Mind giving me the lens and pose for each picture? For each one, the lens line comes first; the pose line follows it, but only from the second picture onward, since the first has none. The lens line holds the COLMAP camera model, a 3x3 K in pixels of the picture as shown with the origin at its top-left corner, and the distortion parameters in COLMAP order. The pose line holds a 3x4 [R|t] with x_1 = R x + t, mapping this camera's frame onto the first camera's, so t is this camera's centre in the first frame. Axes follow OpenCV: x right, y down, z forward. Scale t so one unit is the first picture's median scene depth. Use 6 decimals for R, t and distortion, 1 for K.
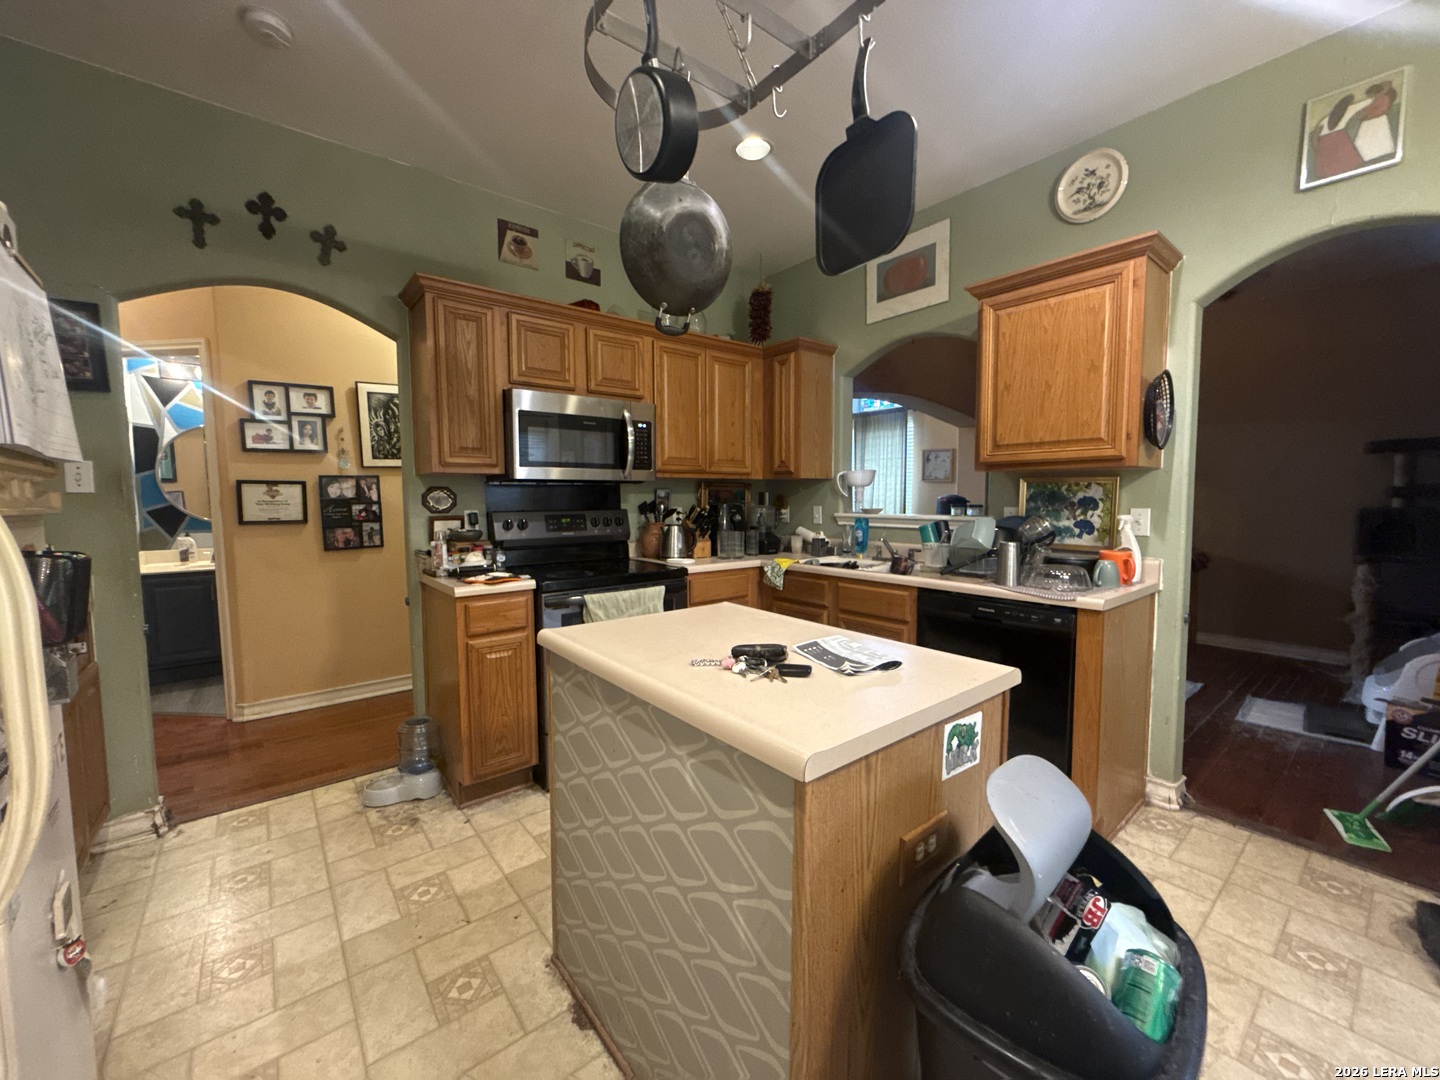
lens RADIAL K [[574.9, 0, 721.4], [0, 574.9, 537.3], [0, 0, 1]] dist [0.000679, -0.000119]
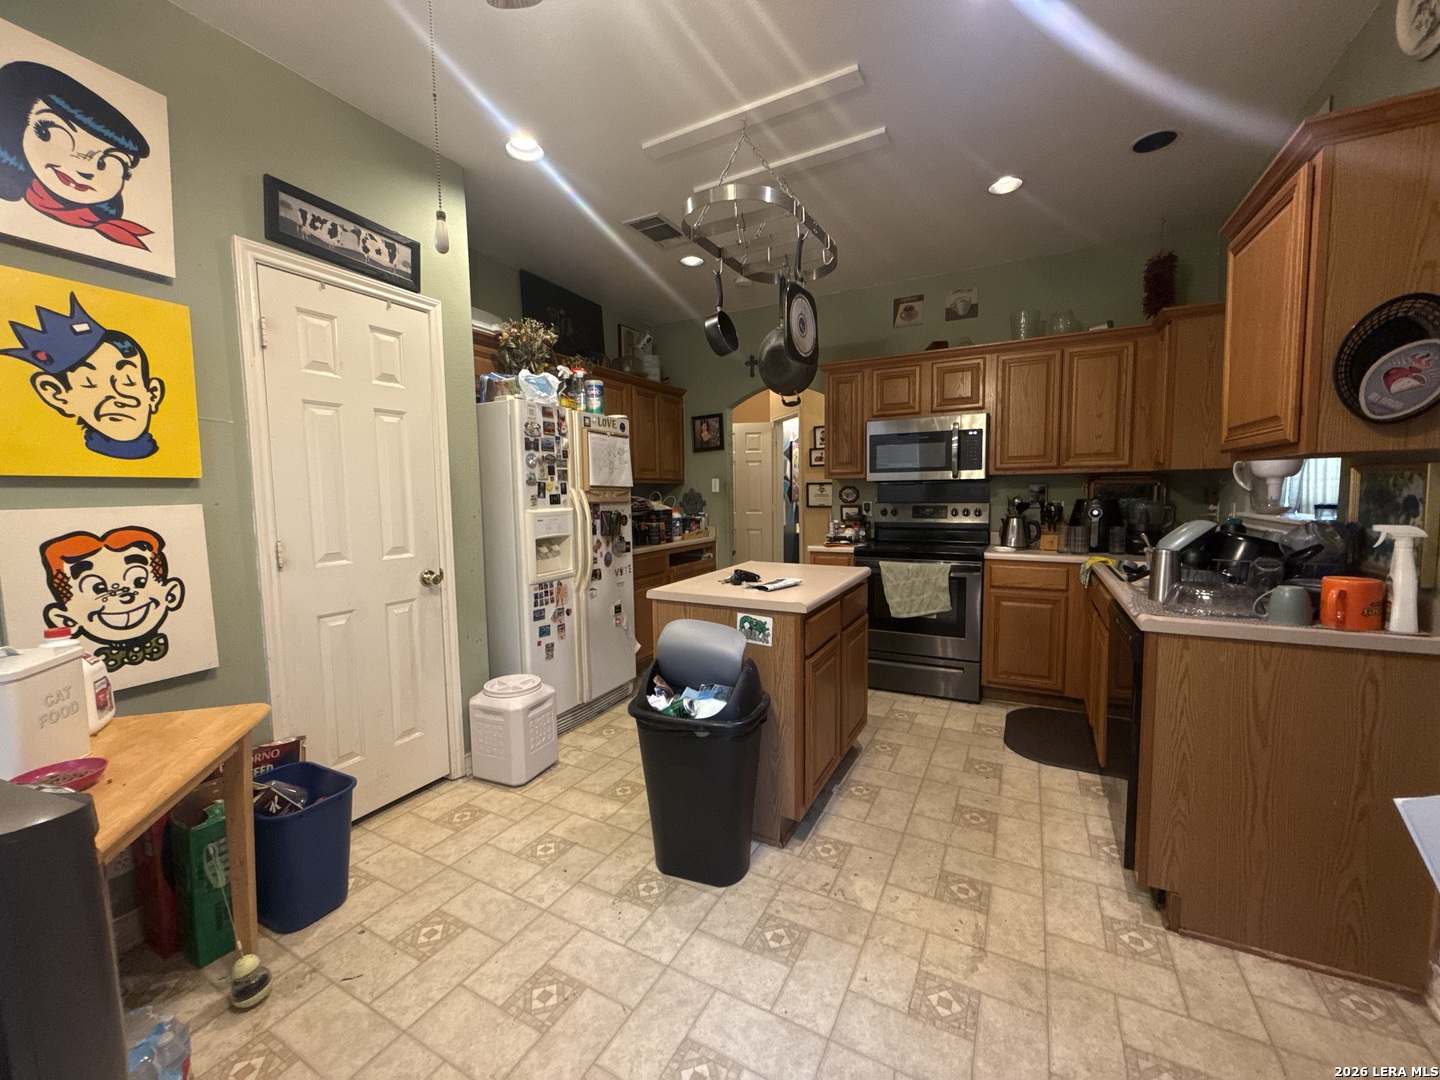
lens RADIAL K [[574.9, 0, 721.2], [0, 574.9, 538.6], [0, 0, 1]] dist [0.000679, -0.000119]
pose [[0.385513, 0.074968, -0.919652, 0.783363], [-0.053863, 0.996823, 0.058680, -0.016877], [0.921129, 0.026913, 0.388327, 0.055310]]
